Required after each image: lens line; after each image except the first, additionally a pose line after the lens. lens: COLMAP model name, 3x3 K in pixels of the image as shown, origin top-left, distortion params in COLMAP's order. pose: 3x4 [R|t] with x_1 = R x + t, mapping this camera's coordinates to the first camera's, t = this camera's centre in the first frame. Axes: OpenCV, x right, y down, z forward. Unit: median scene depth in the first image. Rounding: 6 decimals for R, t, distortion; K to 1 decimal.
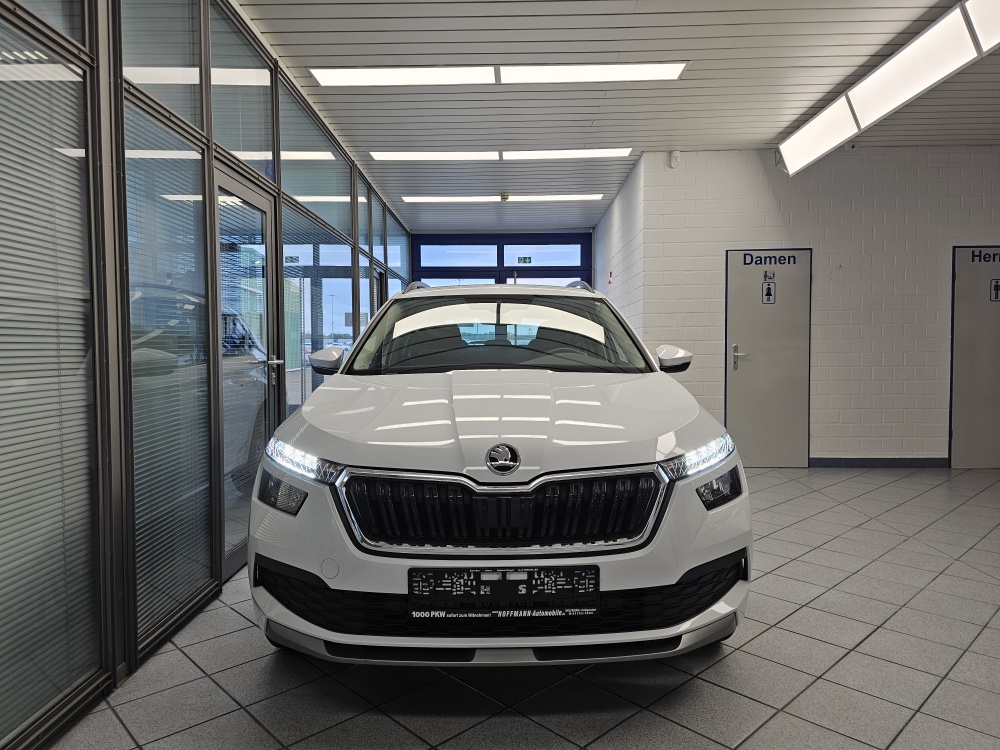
lens RADIAL K [[682.7, 0, 500.0], [0, 682.7, 375.0], [0, 0, 1]] dist [0.030371, -0.084221]
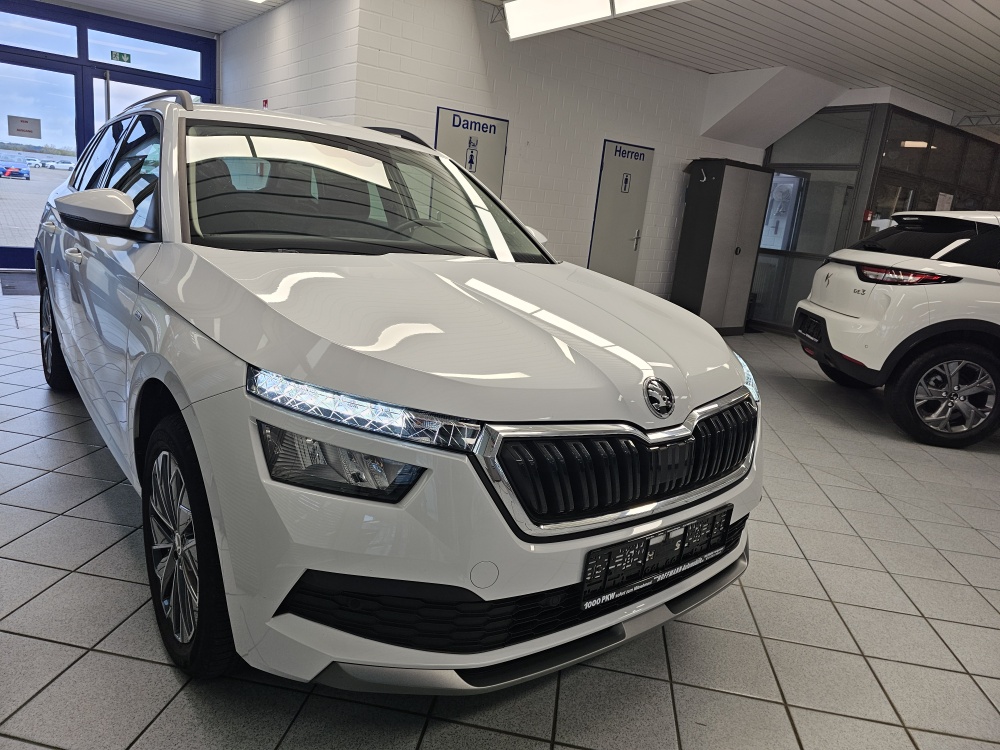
lens RADIAL K [[681.6, 0, 500.0], [0, 681.6, 375.0], [0, 0, 1]] dist [0.029088, -0.049249]
pose [[0.775414, -0.061665, 0.628435, -0.213856], [-0.082502, 0.976796, 0.197645, -0.015982], [-0.626041, -0.205103, 0.752333, 0.169498]]
